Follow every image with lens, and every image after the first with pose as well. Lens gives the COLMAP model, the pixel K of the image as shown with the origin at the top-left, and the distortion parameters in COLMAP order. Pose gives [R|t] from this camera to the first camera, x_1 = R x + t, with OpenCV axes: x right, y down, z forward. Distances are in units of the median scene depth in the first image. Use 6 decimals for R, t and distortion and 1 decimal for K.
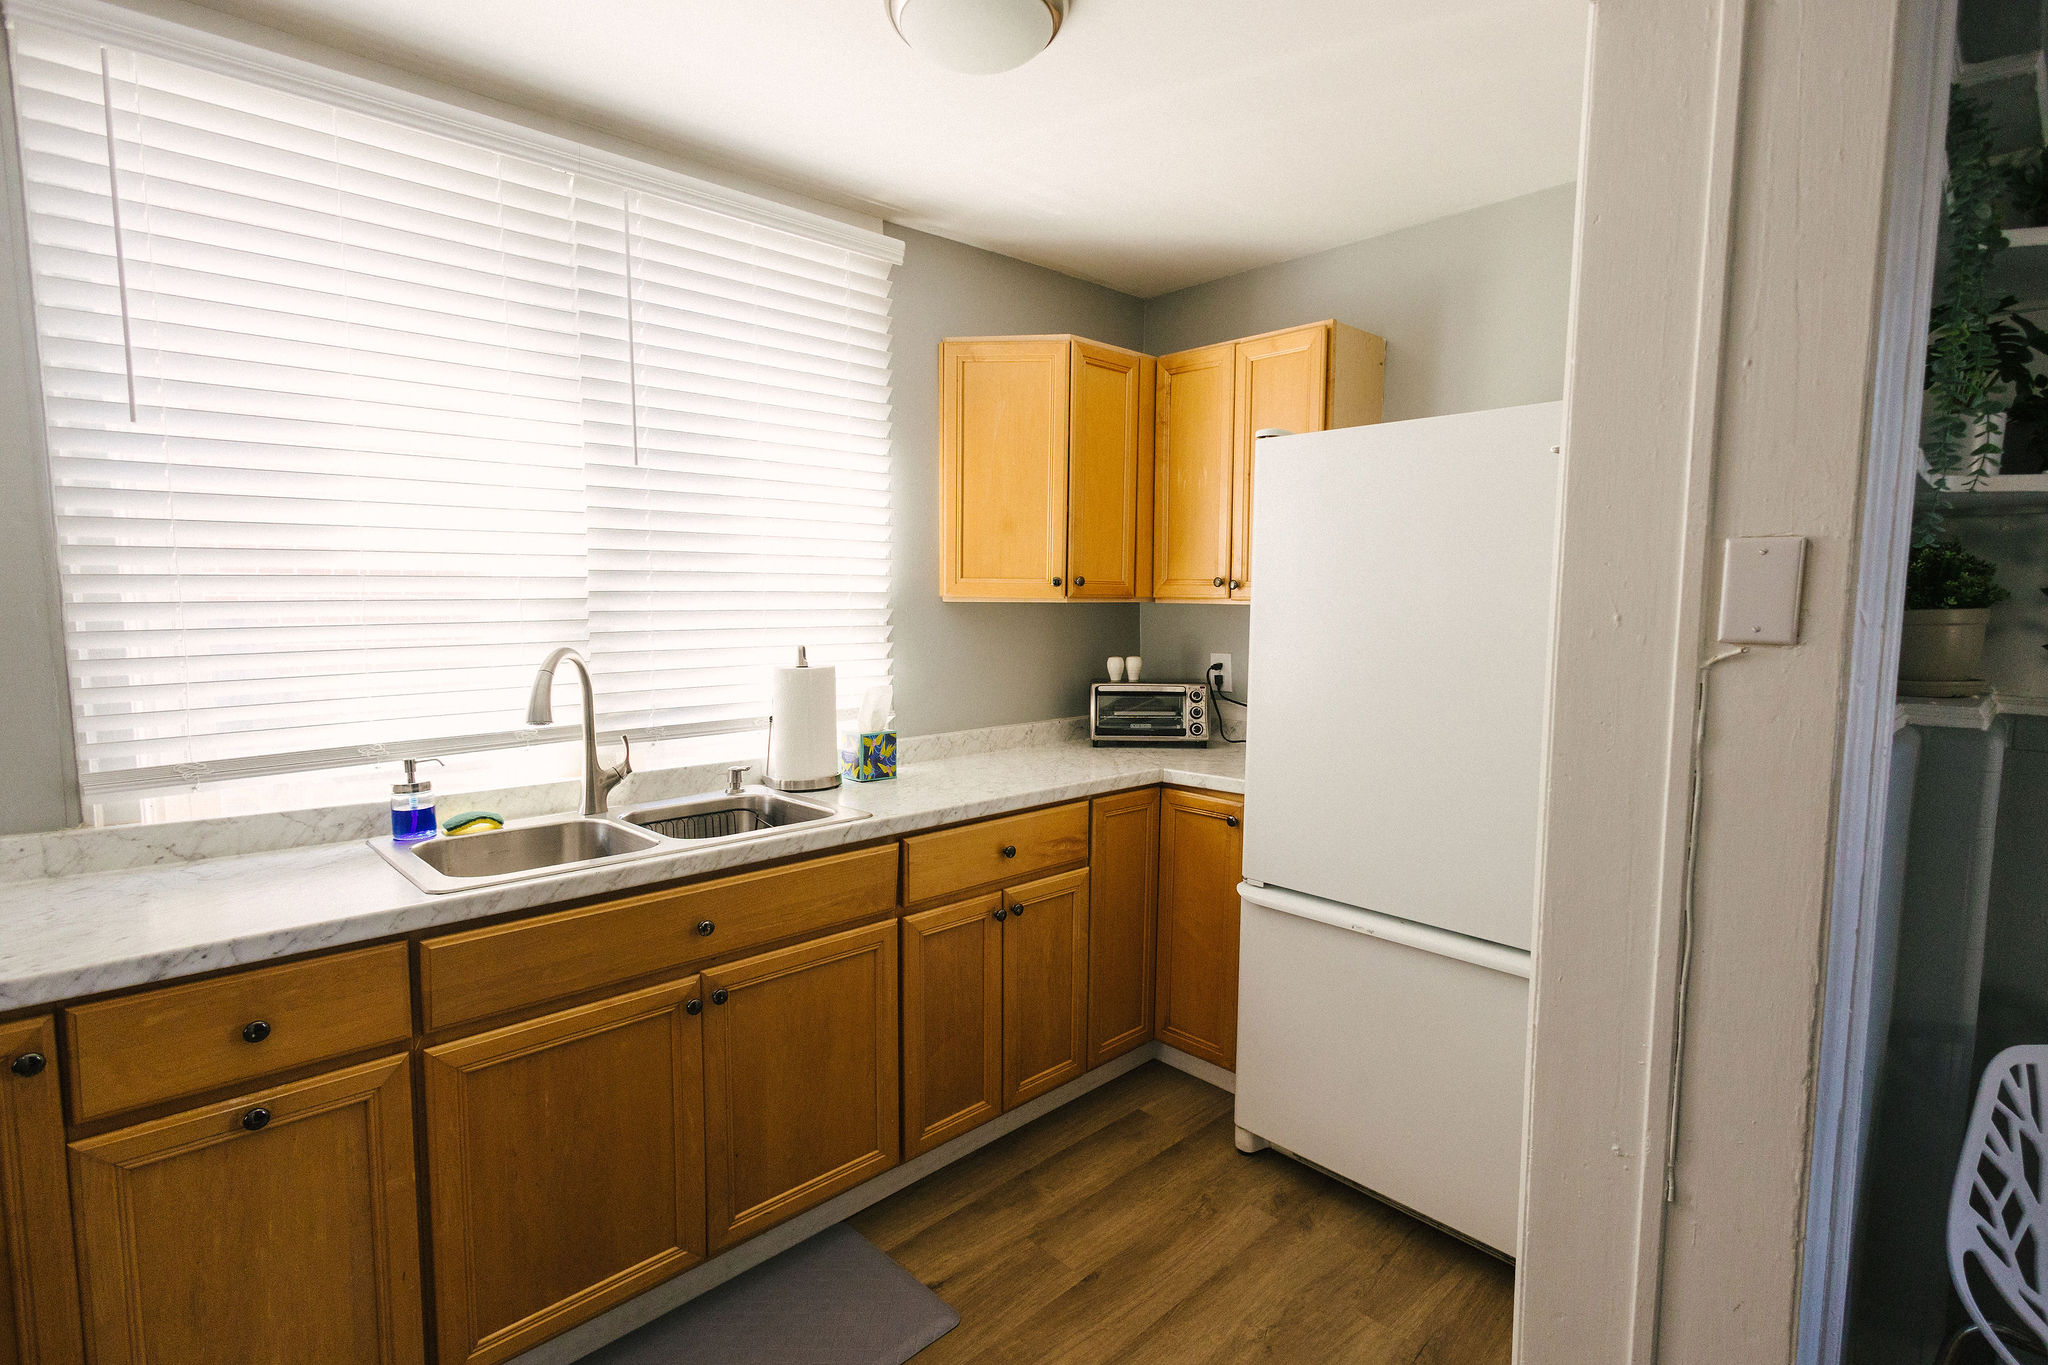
lens RADIAL K [[969.9, 0, 1024.0], [0, 969.9, 682.5], [0, 0, 1]] dist [-0.000089, 0.000145]
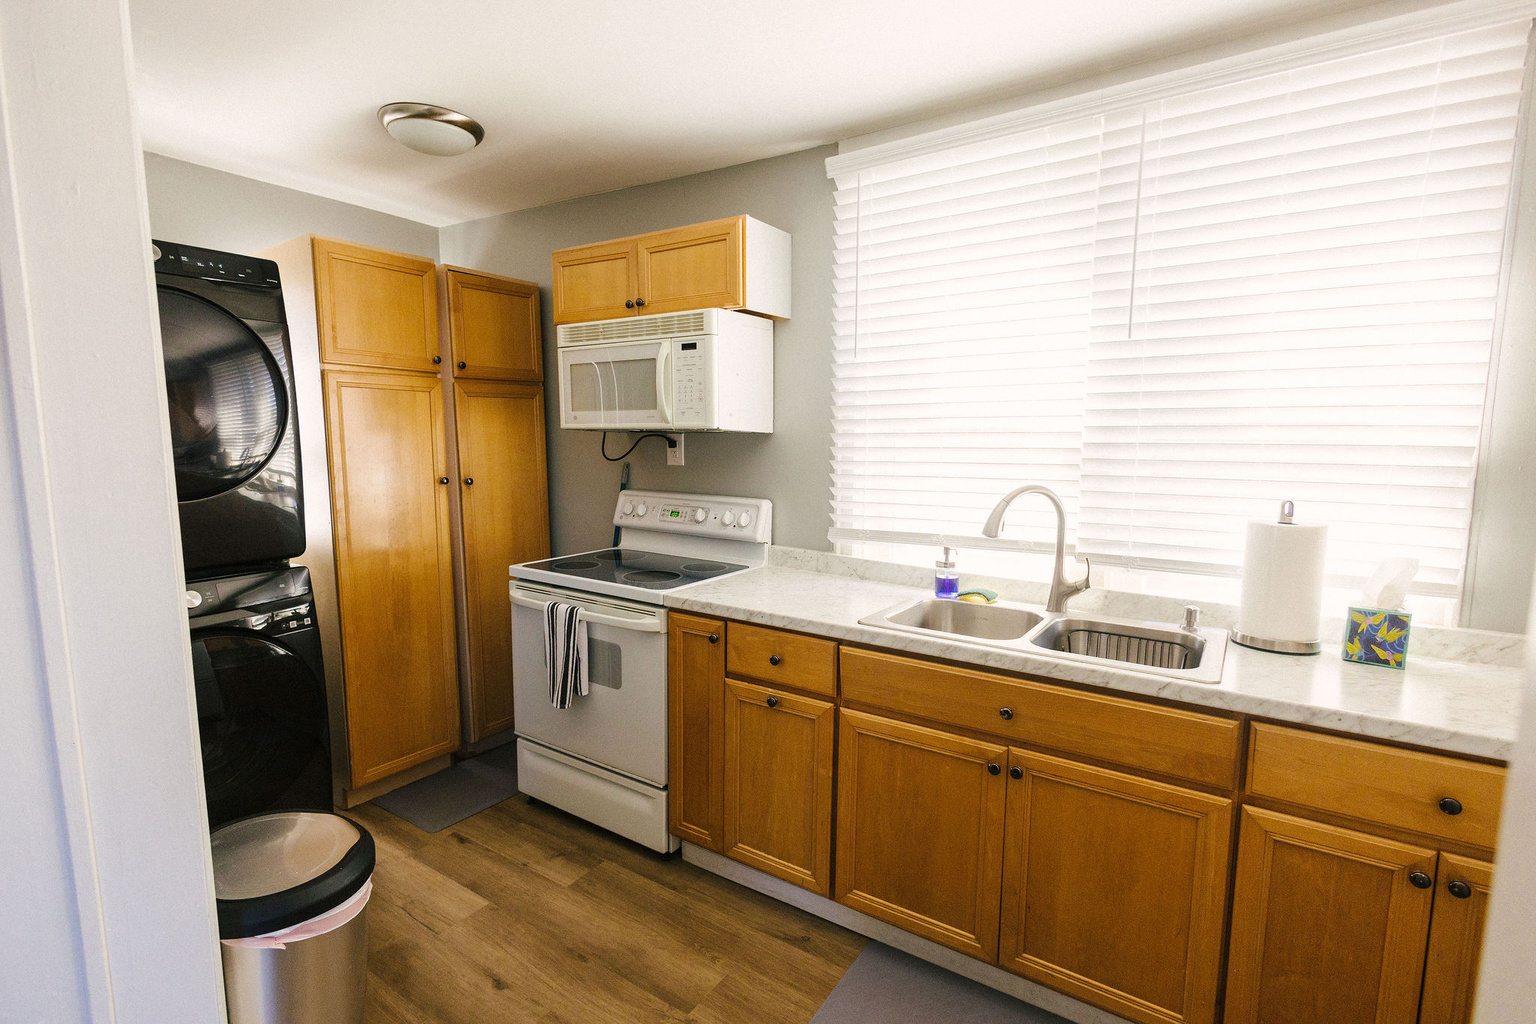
lens RADIAL K [[700.5, 0, 769.1], [0, 700.5, 515.0], [0, 0, 1]] dist [-0.000341, 0.000211]
pose [[0.236720, 0.111842, -0.965119, 0.363176], [-0.089350, 0.991649, 0.093001, -0.048519], [0.967461, 0.064218, 0.244736, 0.373189]]
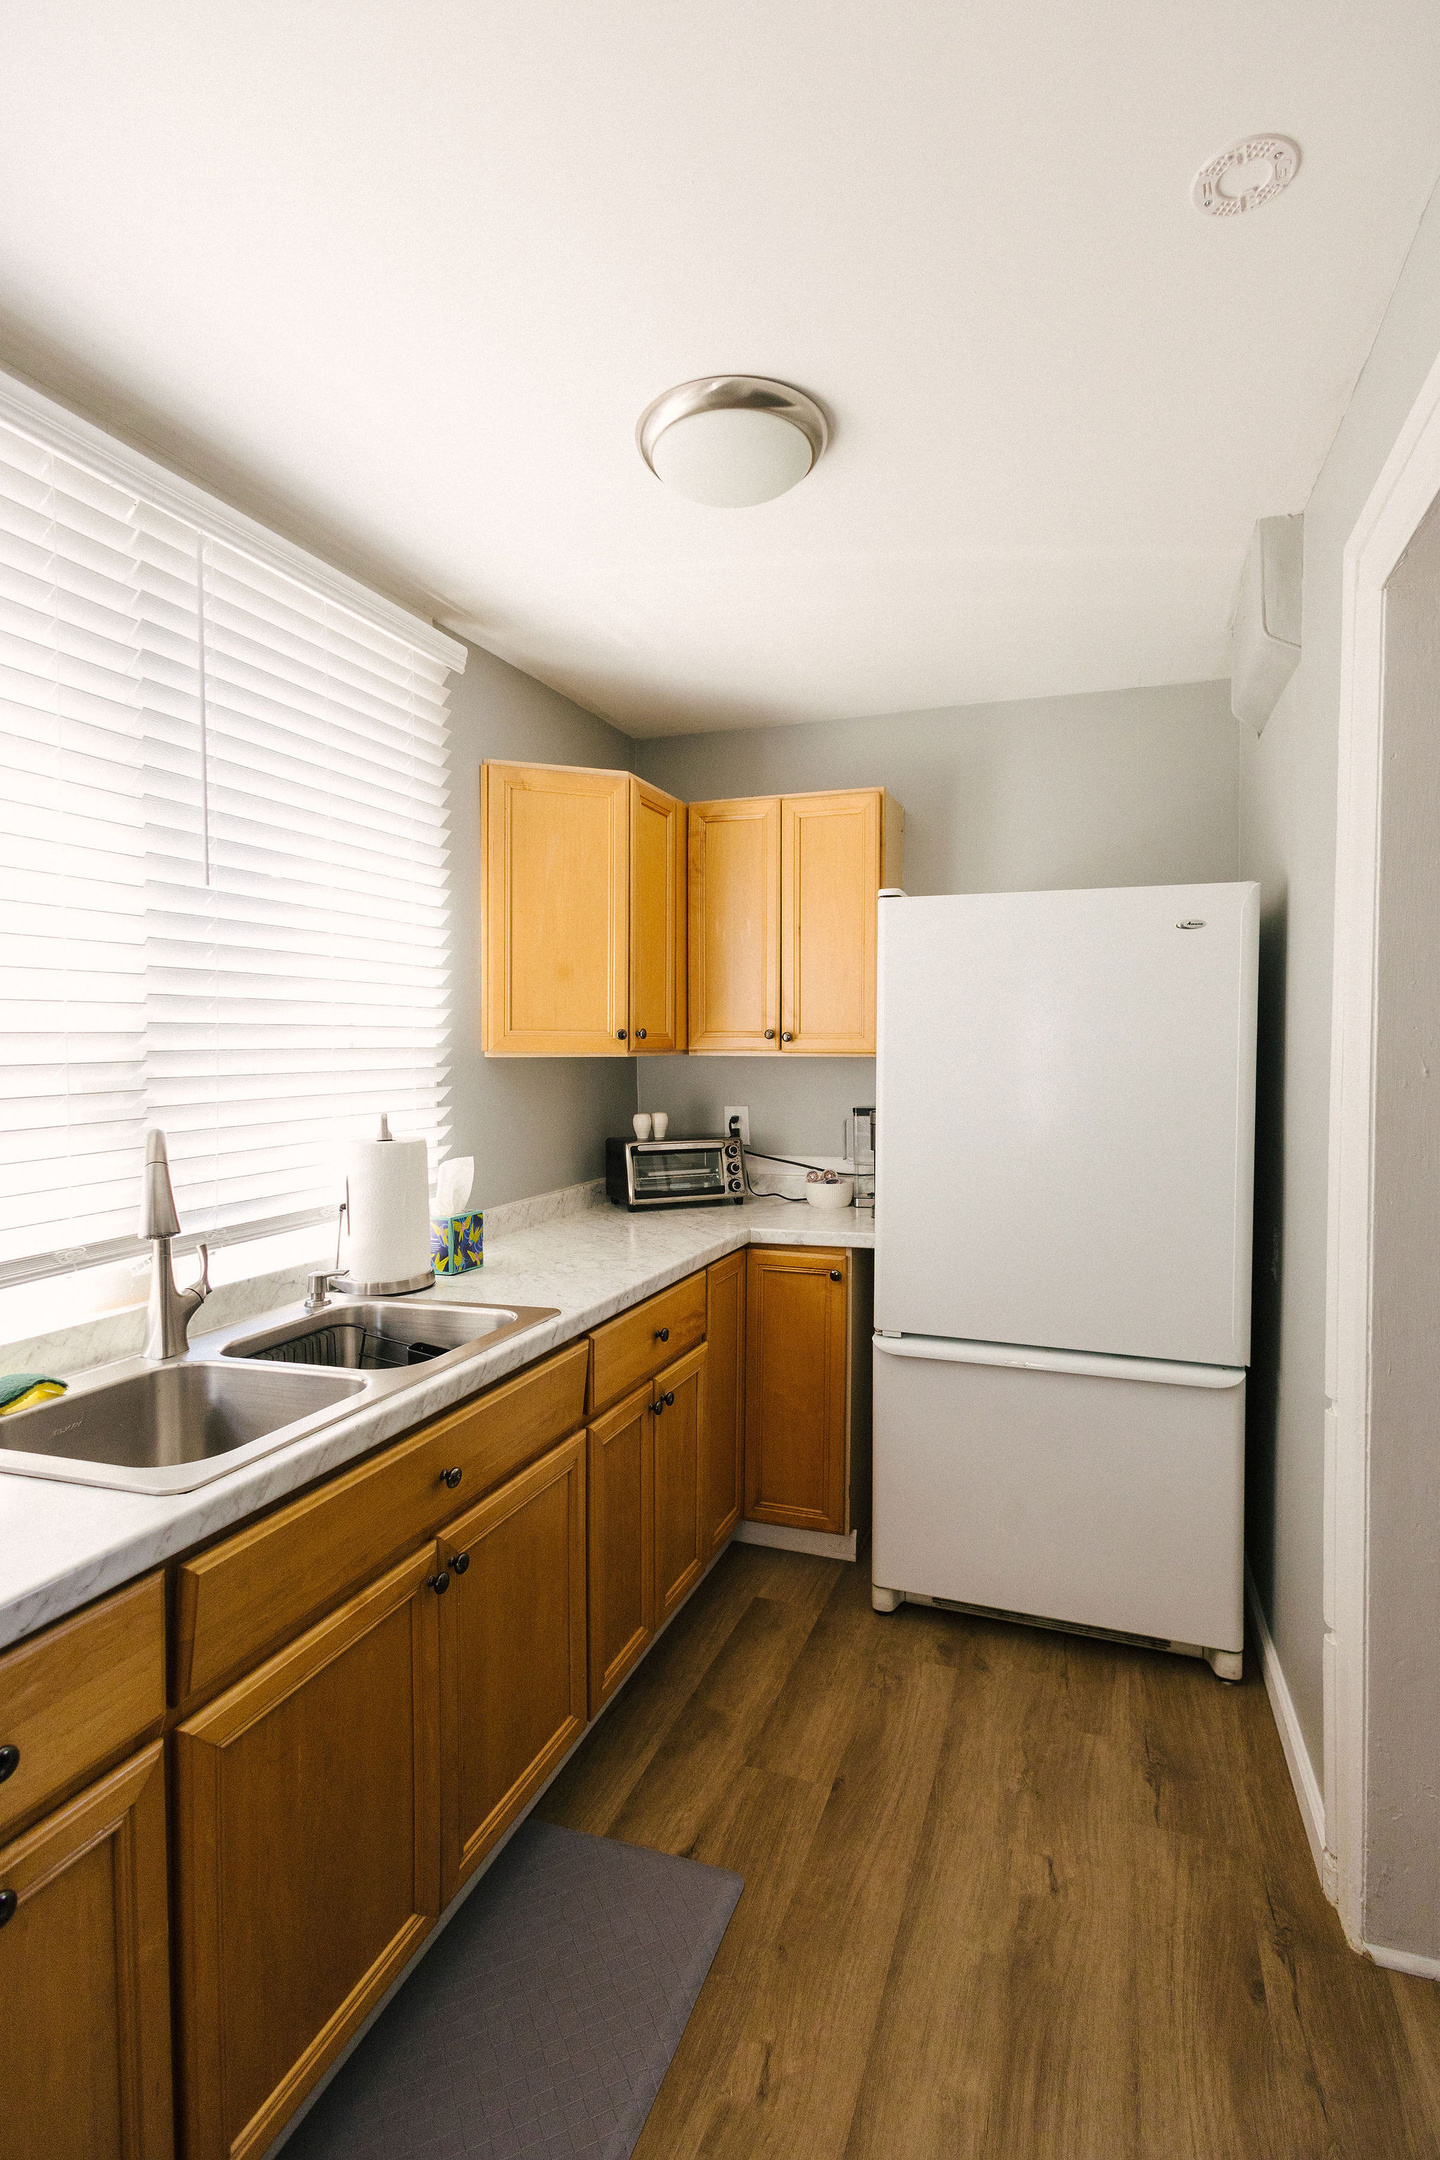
lens RADIAL K [[1037.6, 0, 725.5], [0, 1037.6, 1070.6], [0, 0, 1]] dist [0.002630, 0.000152]
pose [[0.895563, -0.017688, 0.444583, -0.404673], [0.045091, 0.997673, -0.051137, -0.019064], [-0.442644, 0.065843, 0.894277, 0.100776]]
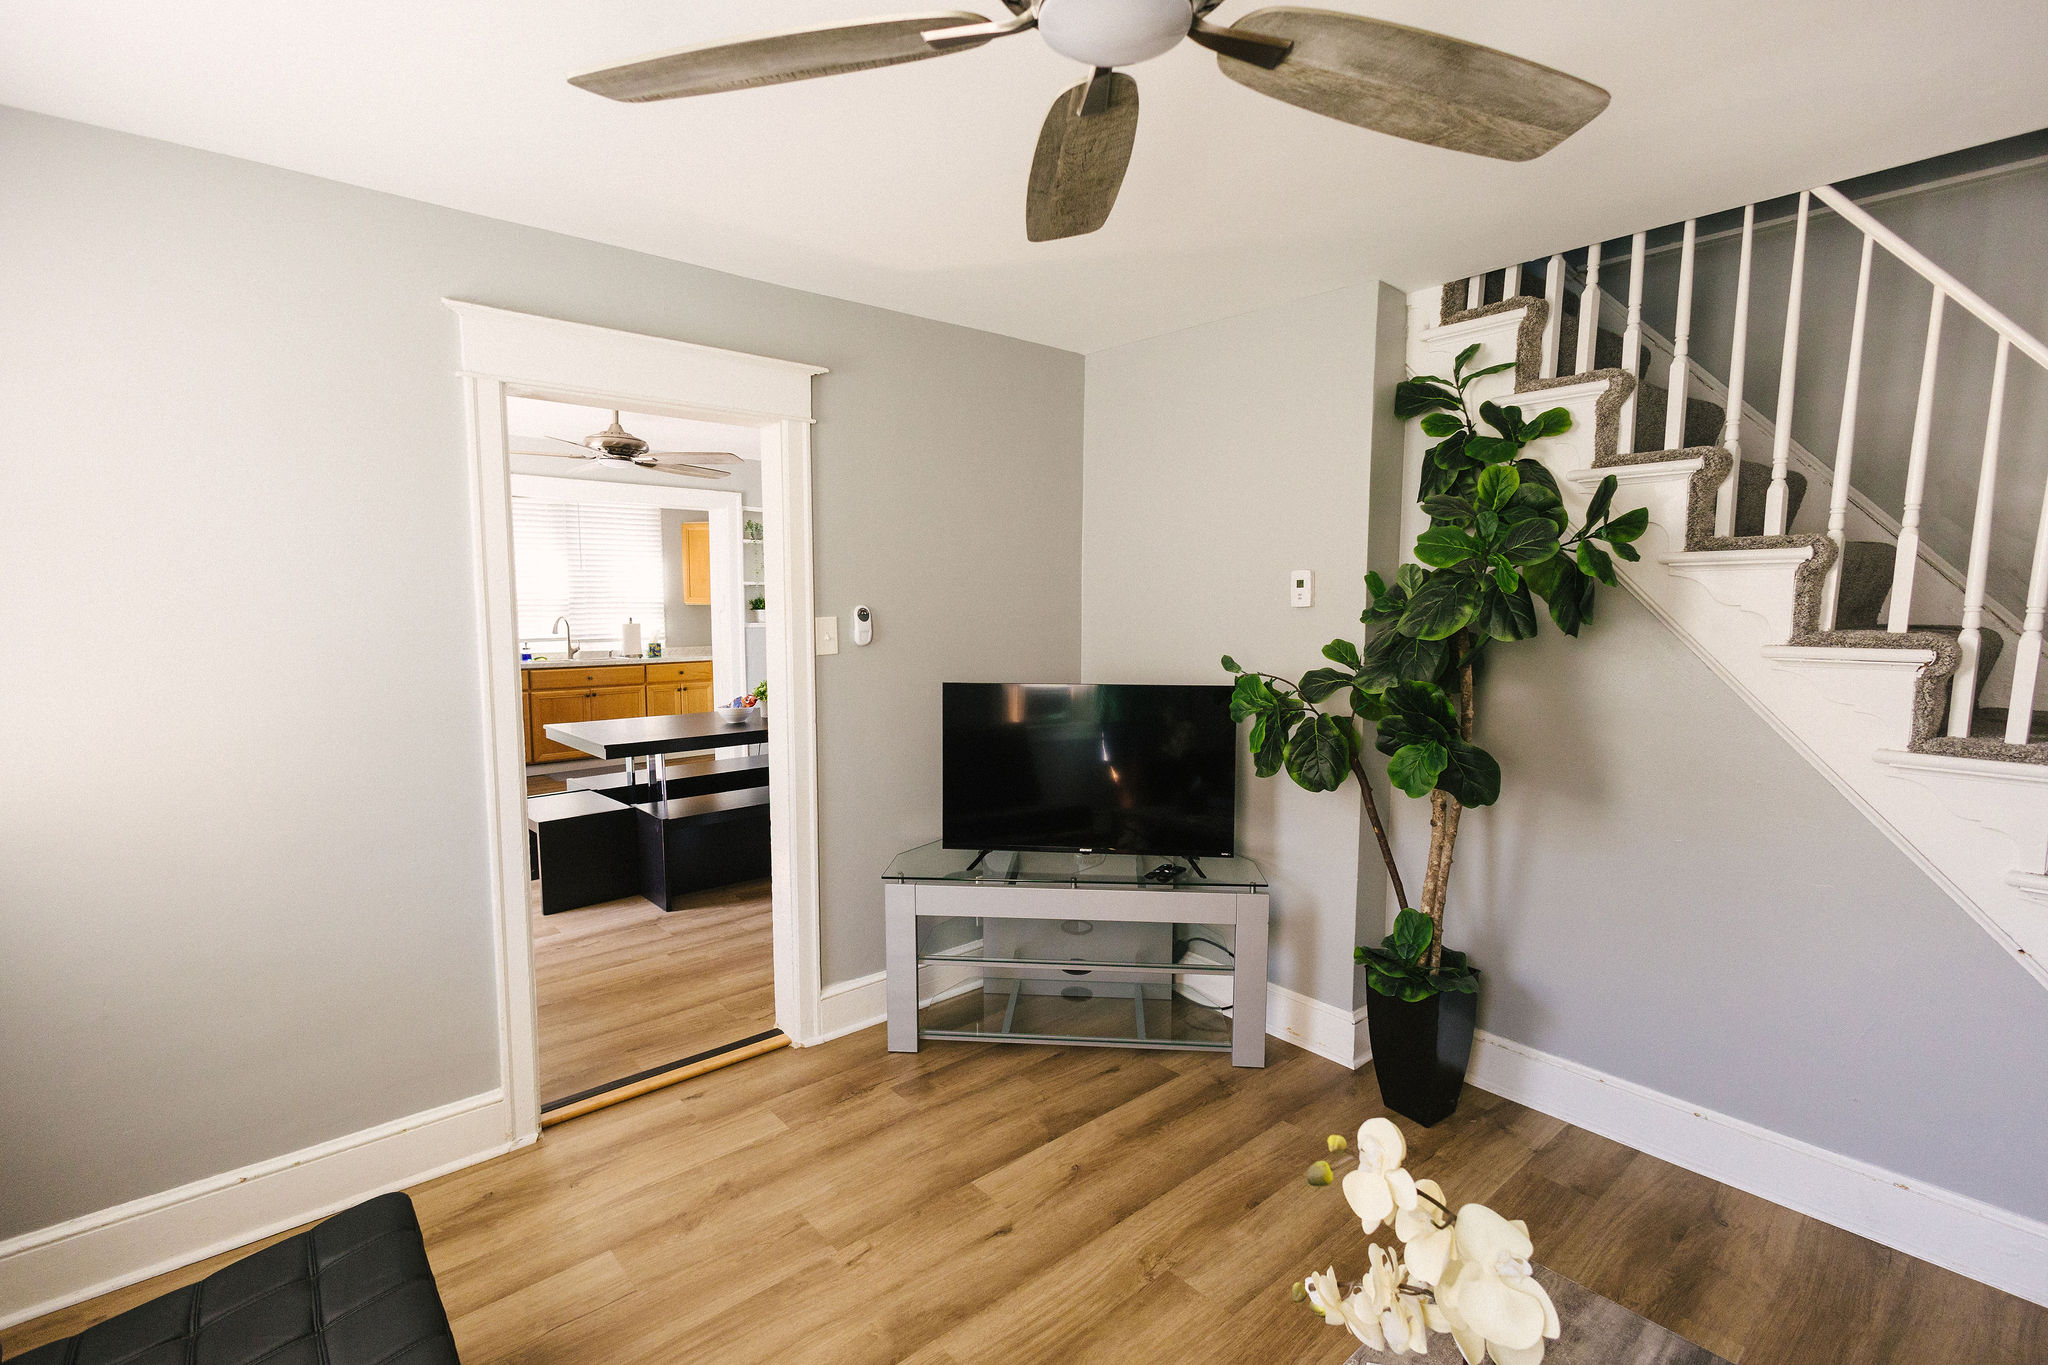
lens RADIAL K [[934.0, 0, 1025.5], [0, 934.0, 686.4], [0, 0, 1]] dist [-0.000341, 0.000211]
pose [[0.999645, -0.000036, -0.026642, 1.480434], [0.000082, 0.999999, 0.001714, 0.231918], [0.026642, -0.001716, 0.999644, -2.695223]]
